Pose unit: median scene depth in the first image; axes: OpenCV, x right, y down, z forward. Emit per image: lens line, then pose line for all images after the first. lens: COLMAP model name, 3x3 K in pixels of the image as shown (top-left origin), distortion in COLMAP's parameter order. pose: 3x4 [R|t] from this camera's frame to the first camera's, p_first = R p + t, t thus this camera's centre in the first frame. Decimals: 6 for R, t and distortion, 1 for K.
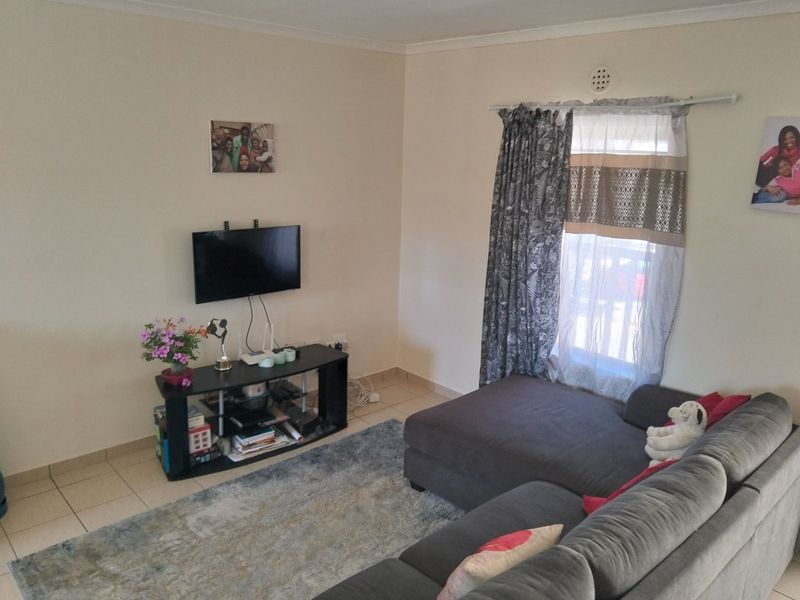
lens RADIAL K [[621.8, 0, 402.0], [0, 621.8, 296.1], [0, 0, 1]] dist [0.065362, -0.115009]
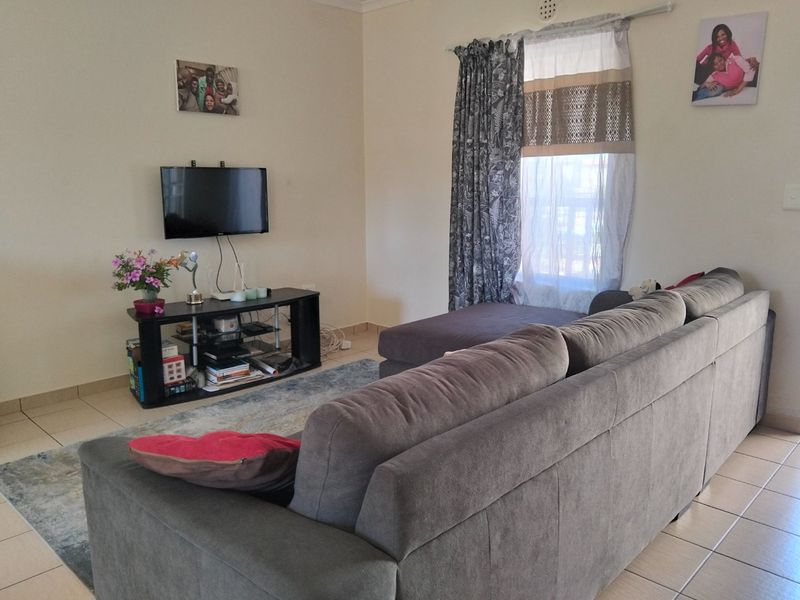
lens RADIAL K [[621.8, 0, 398.2], [0, 621.8, 293.3], [0, 0, 1]] dist [0.065362, -0.115009]
pose [[0.997520, -0.043097, 0.055650, -0.015934], [0.046090, 0.997494, -0.053673, 0.173138], [-0.053198, 0.056104, 0.997007, -0.022279]]
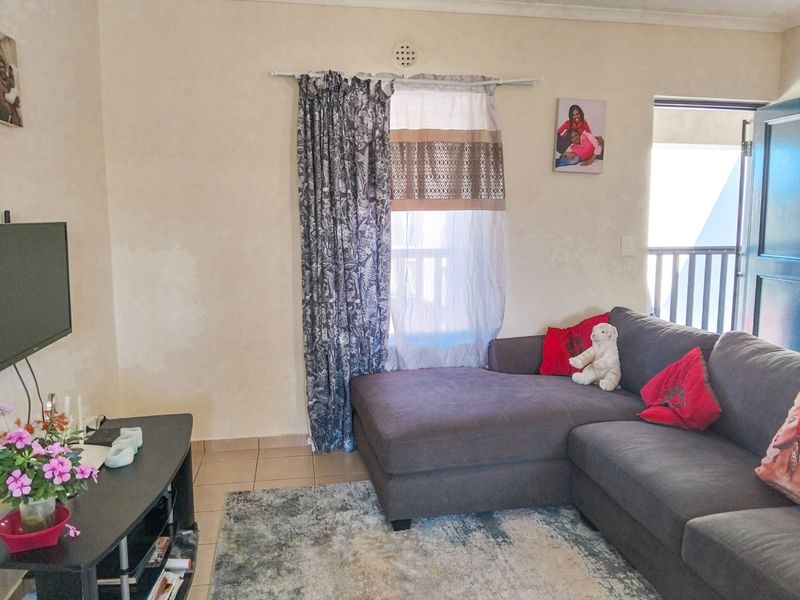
lens RADIAL K [[621.8, 0, 399.8], [0, 621.8, 297.5], [0, 0, 1]] dist [0.065362, -0.115009]
pose [[0.543555, -0.138985, 0.827787, -0.543379], [0.213162, 0.976721, 0.024021, 0.007438], [-0.811856, 0.163396, 0.560528, 0.480785]]
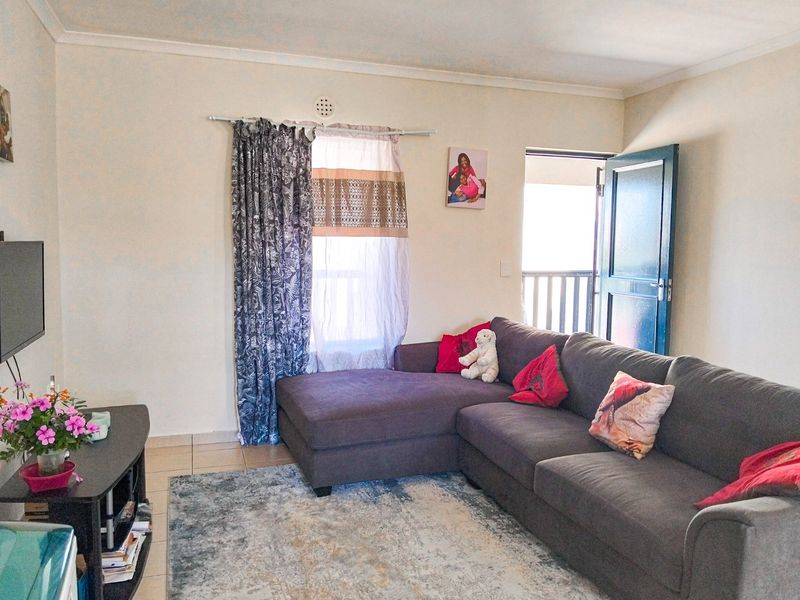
lens RADIAL K [[621.8, 0, 397.3], [0, 621.8, 295.0], [0, 0, 1]] dist [0.065362, -0.115009]
pose [[0.415486, -0.100570, 0.904023, -0.708200], [0.211299, 0.977352, 0.011615, 0.021660], [-0.884717, 0.186193, 0.427327, 0.406527]]
